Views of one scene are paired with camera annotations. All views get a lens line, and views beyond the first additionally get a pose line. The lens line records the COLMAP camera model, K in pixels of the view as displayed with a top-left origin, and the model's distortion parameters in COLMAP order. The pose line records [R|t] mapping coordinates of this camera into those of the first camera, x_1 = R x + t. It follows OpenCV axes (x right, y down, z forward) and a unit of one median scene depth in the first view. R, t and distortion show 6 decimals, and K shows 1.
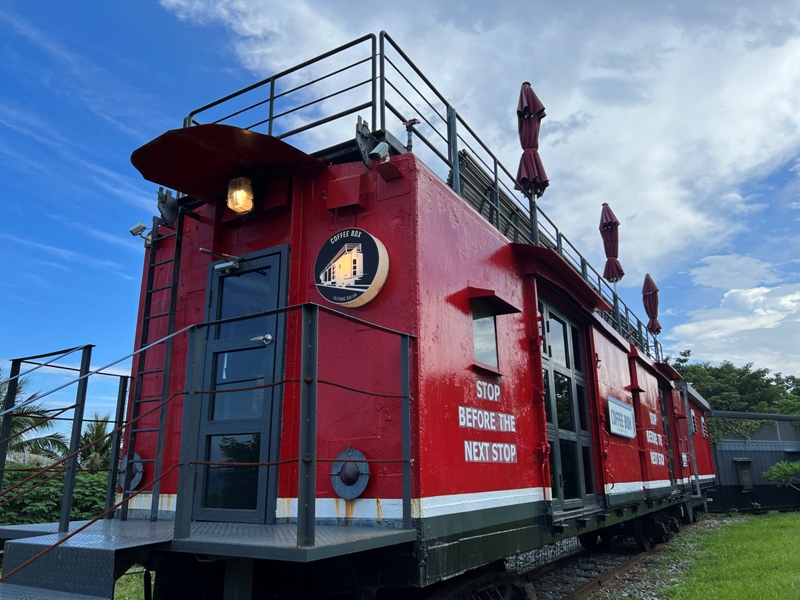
lens RADIAL K [[596.4, 0, 400.0], [0, 596.4, 300.0], [0, 0, 1]] dist [0.081466, -0.107412]
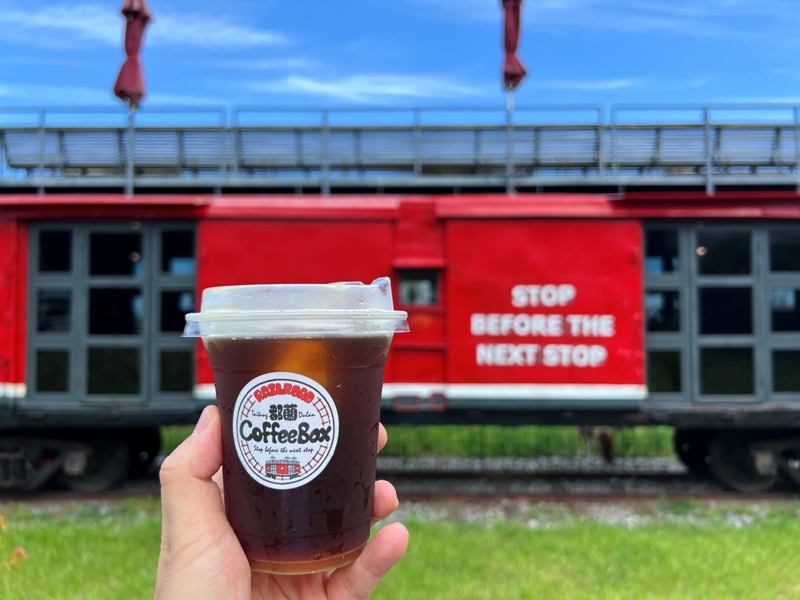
lens RADIAL K [[596.4, 0, 400.0], [0, 596.4, 300.0], [0, 0, 1]] dist [0.081466, -0.107412]
pose [[0.501474, -0.015016, -0.865042, 1.975602], [0.238495, 0.963509, 0.121533, 0.177273], [0.831651, -0.267254, 0.486756, 1.174634]]
